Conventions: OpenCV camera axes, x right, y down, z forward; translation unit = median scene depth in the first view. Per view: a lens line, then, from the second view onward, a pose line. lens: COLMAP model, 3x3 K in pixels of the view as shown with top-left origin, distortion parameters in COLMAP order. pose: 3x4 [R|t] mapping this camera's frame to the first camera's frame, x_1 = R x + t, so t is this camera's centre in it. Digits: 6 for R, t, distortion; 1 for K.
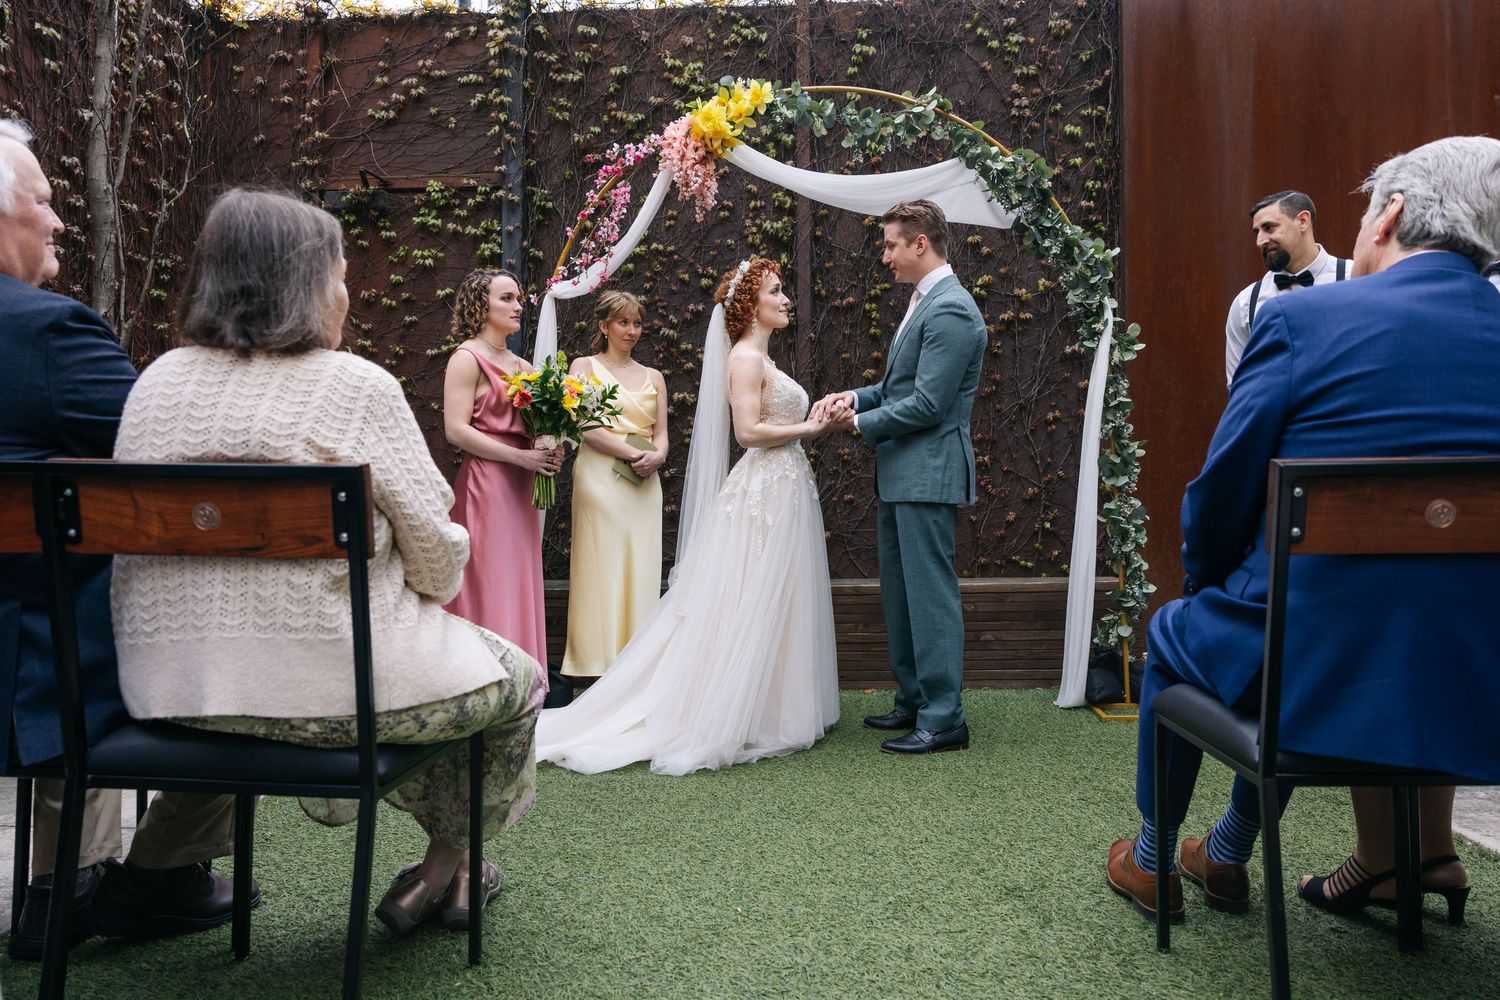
lens RADIAL K [[1172.0, 0, 732.0], [0, 1172.0, 506.5], [0, 0, 1]] dist [0.003775, 0.003643]
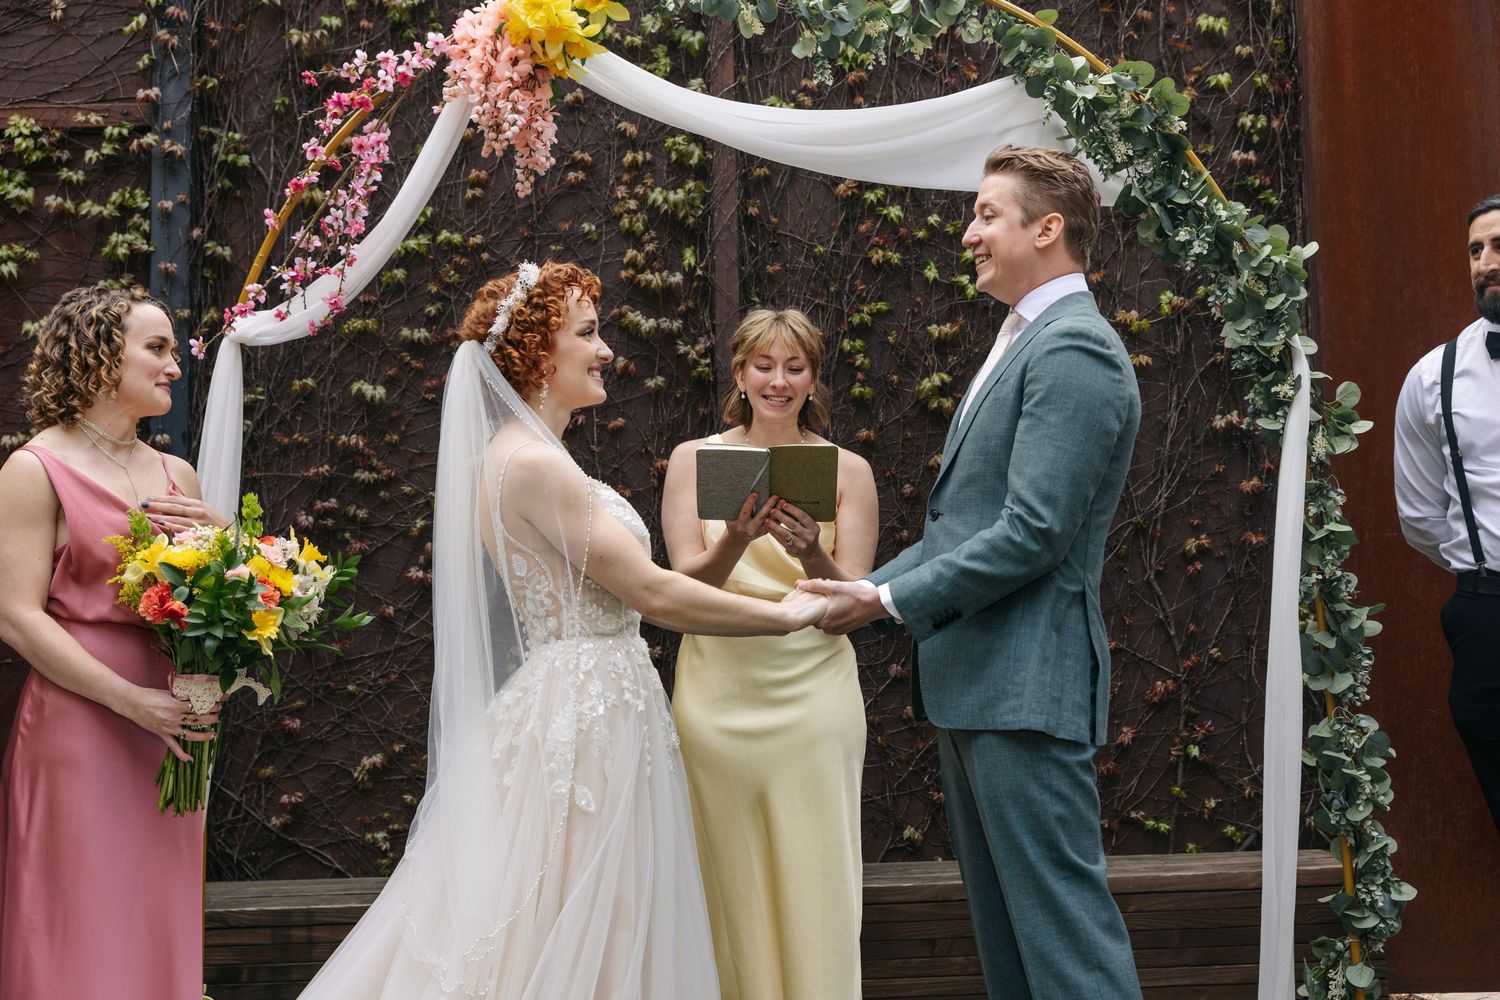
lens RADIAL K [[1983.1, 0, 756.0], [0, 1983.1, 472.9], [0, 0, 1]] dist [0.010722, 0.000000]
pose [[0.997460, -0.014643, 0.069701, 0.010322], [0.020351, 0.996432, -0.081912, -0.039841], [-0.068253, 0.083123, 0.994199, 0.109004]]
